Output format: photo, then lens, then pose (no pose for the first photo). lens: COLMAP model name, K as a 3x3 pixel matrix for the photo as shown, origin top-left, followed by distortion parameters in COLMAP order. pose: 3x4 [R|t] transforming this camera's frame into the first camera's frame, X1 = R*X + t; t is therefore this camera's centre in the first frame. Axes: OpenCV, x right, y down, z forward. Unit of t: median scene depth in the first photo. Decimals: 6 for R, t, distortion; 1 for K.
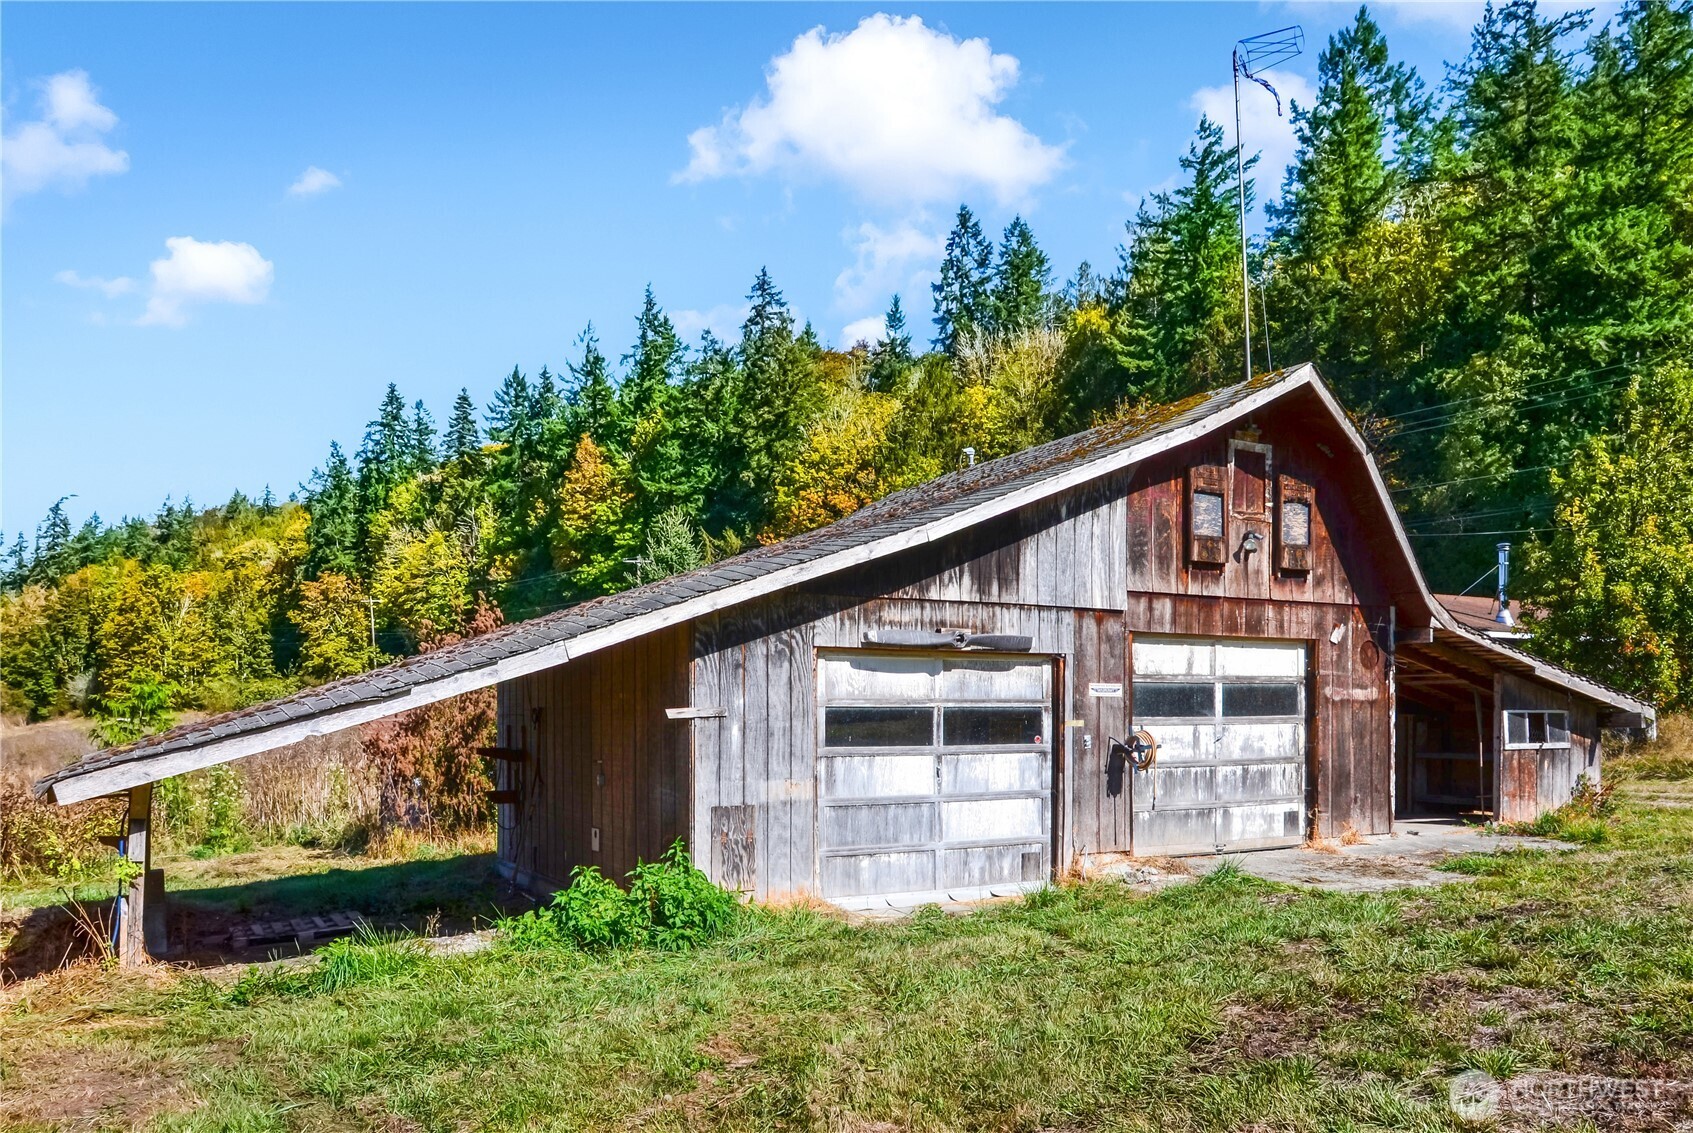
lens RADIAL K [[1271.0, 0, 849.2], [0, 1271.0, 714.6], [0, 0, 1]] dist [0.003554, 0.000049]
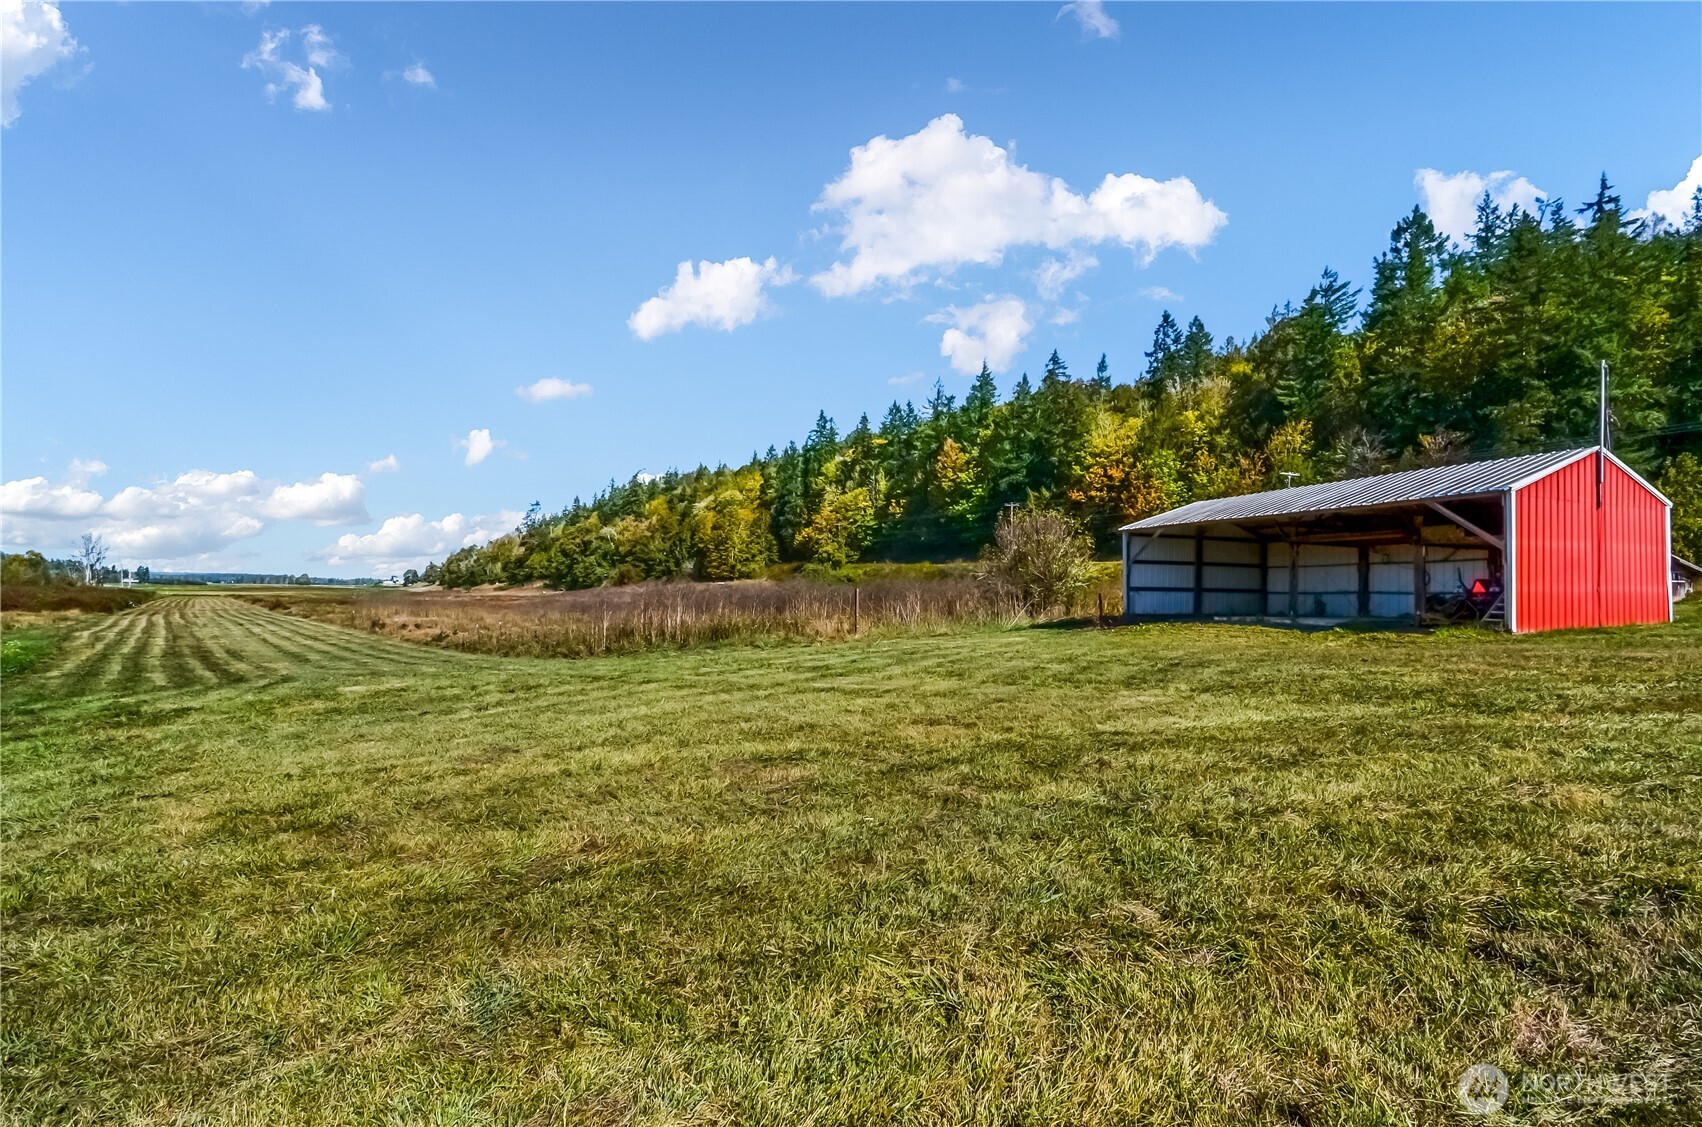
lens RADIAL K [[758.7, 0, 851.0], [0, 758.7, 563.5], [0, 0, 1]] dist [-0.001405, -0.014388]
pose [[0.980098, 0.006675, -0.198401, -0.138479], [-0.012860, 0.999470, -0.029899, 0.007164], [0.198097, 0.031856, 0.979665, -0.162607]]
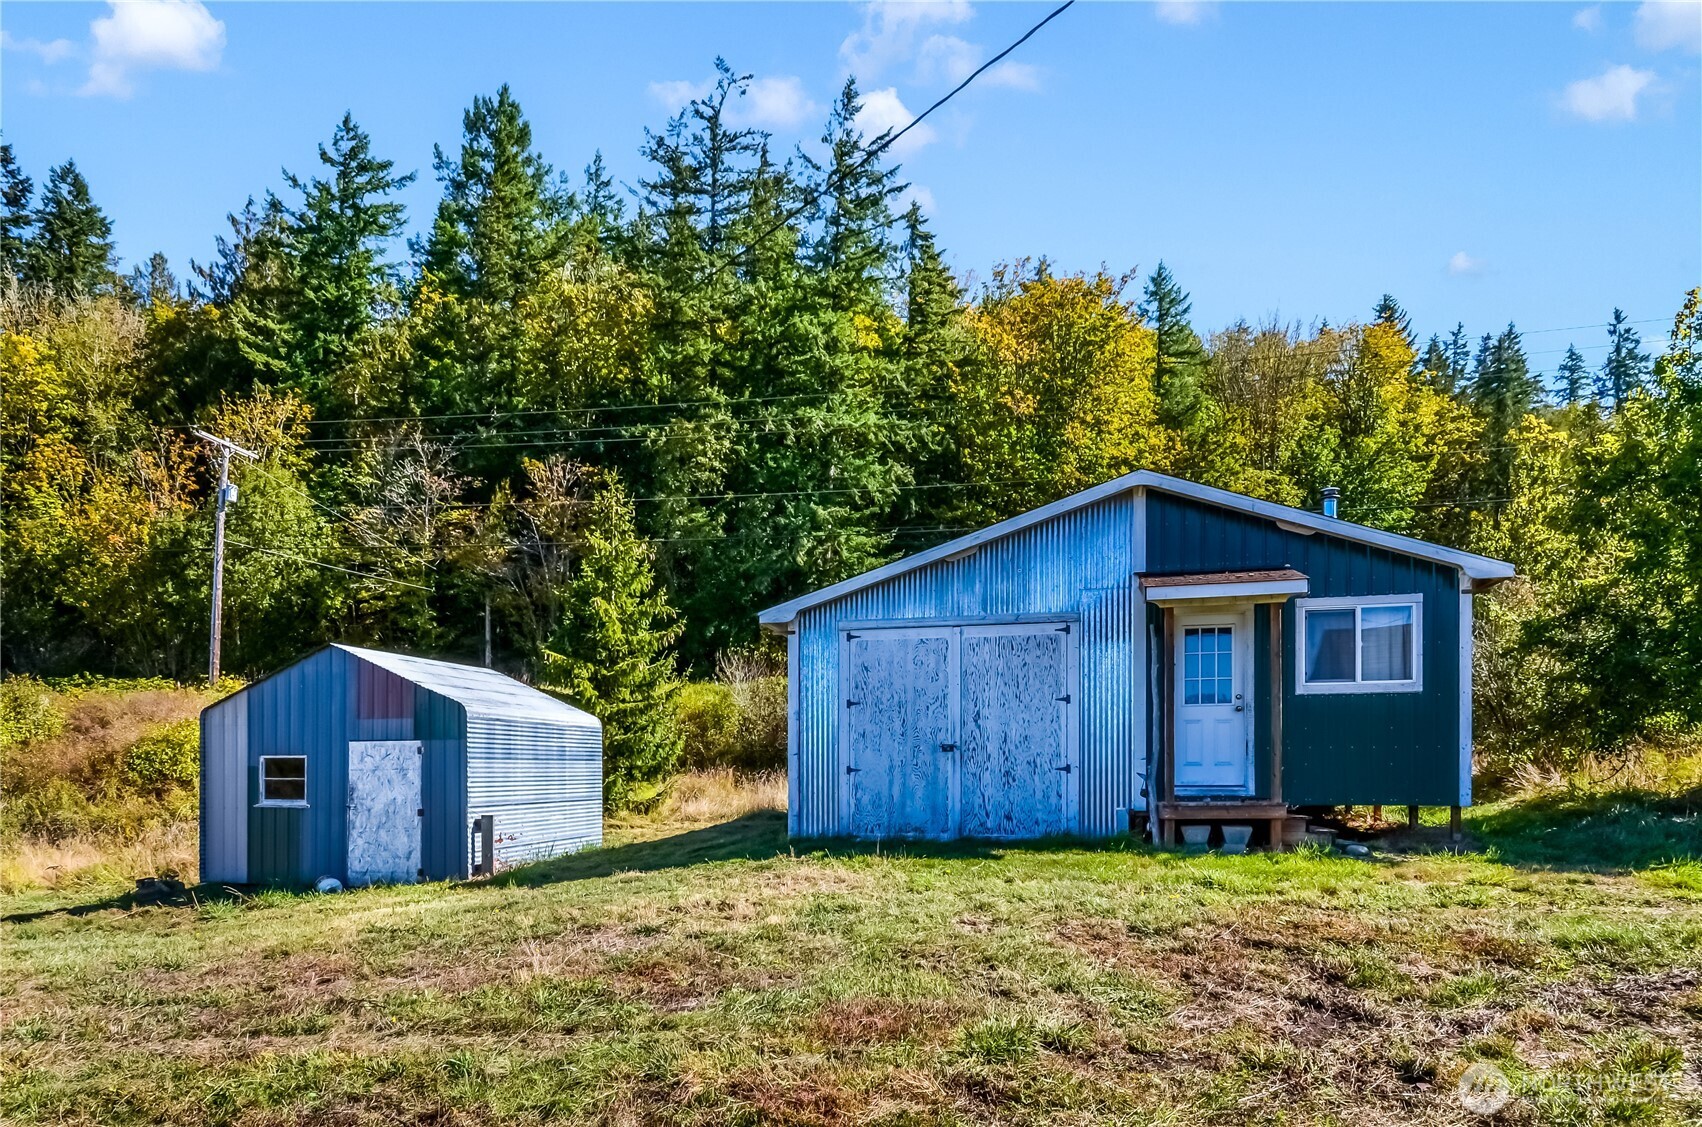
lens RADIAL K [[1018.0, 0, 853.7], [0, 1018.0, 767.8], [0, 0, 1]] dist [0.002838, 0.001505]
pose [[0.676637, 0.008597, 0.736267, -0.009918], [-0.010403, 0.999944, -0.002115, 0.000485], [-0.736243, -0.006229, 0.676688, 0.171120]]
